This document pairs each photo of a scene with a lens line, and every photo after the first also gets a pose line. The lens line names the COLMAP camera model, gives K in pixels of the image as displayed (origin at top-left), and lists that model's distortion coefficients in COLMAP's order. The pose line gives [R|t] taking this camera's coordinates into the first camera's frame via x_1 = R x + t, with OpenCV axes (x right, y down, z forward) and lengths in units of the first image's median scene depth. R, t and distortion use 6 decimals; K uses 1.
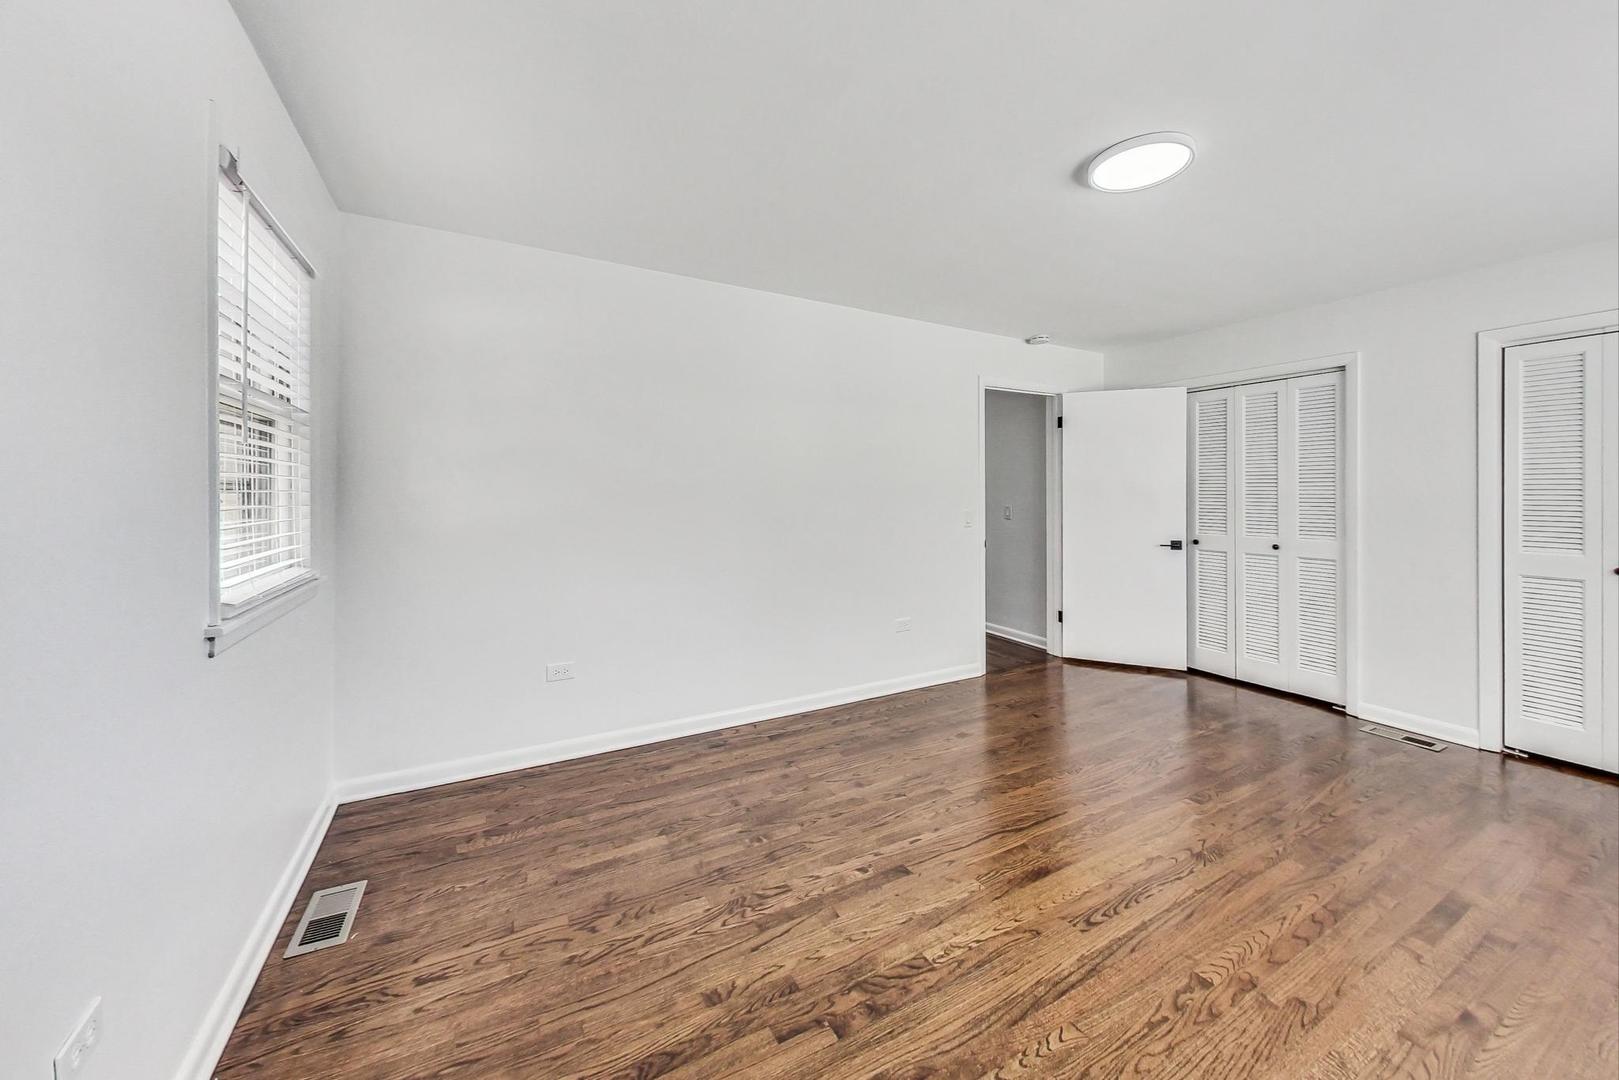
lens RADIAL K [[585.7, 0, 805.2], [0, 585.7, 505.2], [0, 0, 1]] dist [-0.000467, -0.000153]
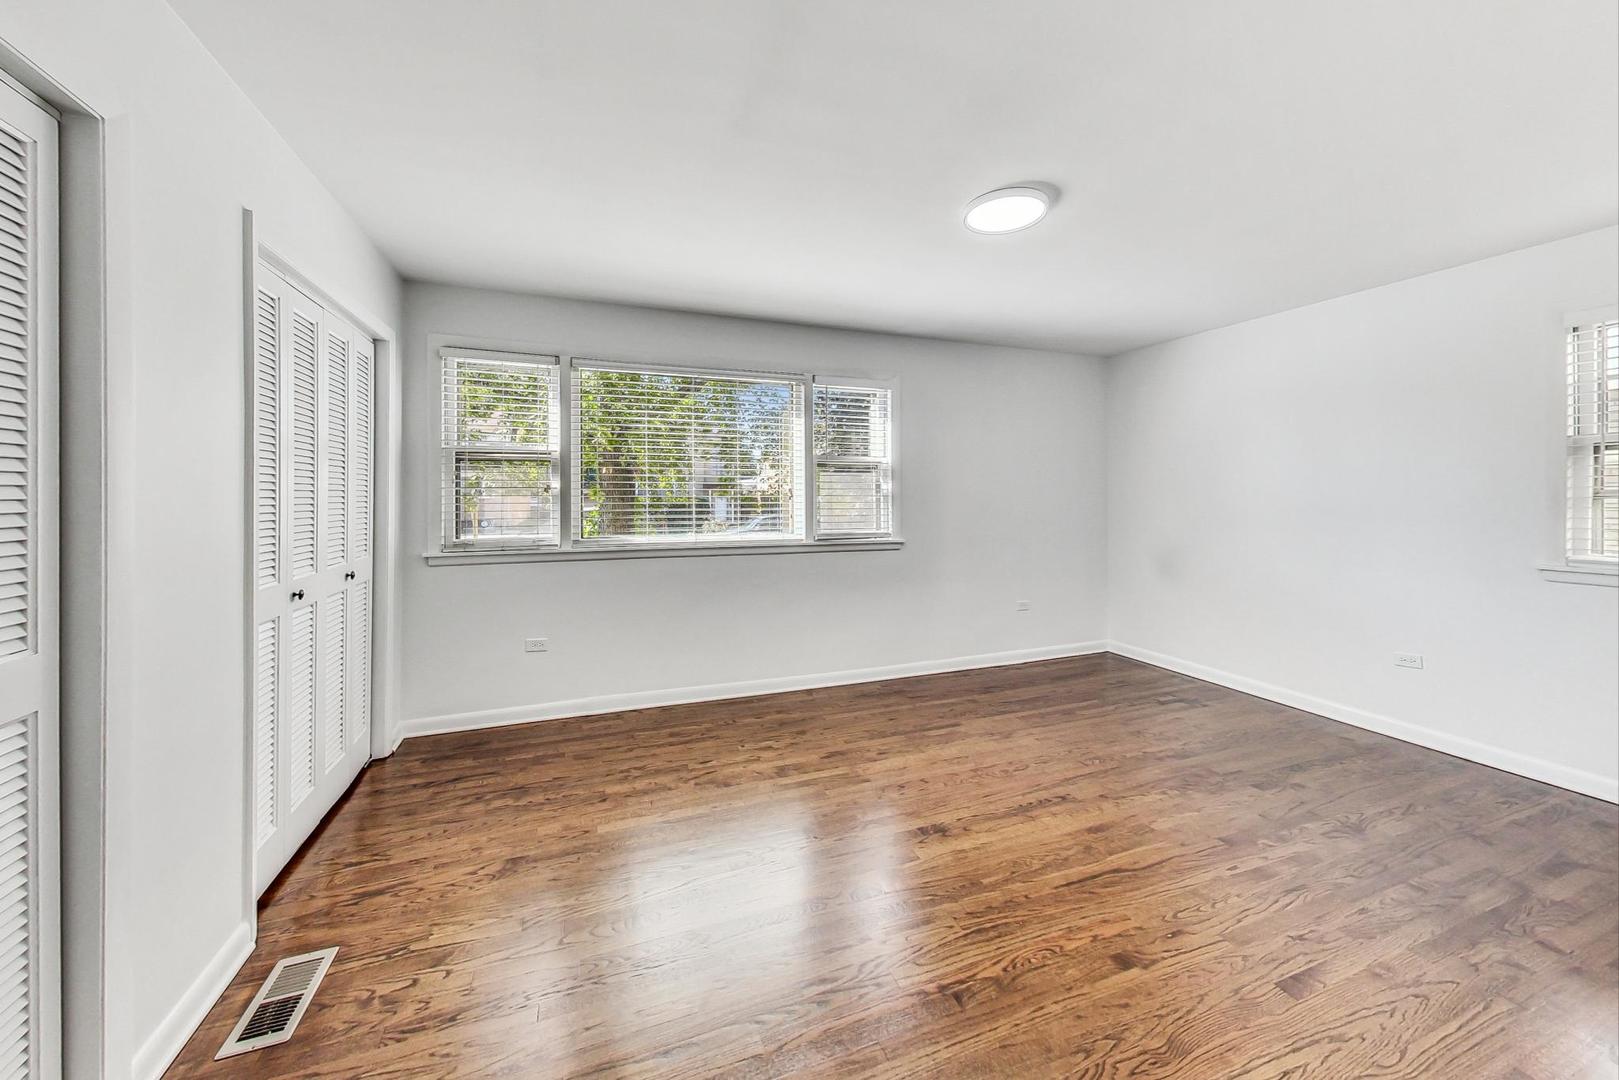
lens RADIAL K [[585.7, 0, 805.2], [0, 585.7, 505.2], [0, 0, 1]] dist [-0.000467, -0.000153]
pose [[-0.991110, -0.003055, 0.133009, 0.883042], [0.003018, 0.998963, 0.045435, -0.066898], [-0.133010, 0.045432, -0.990073, 2.365549]]
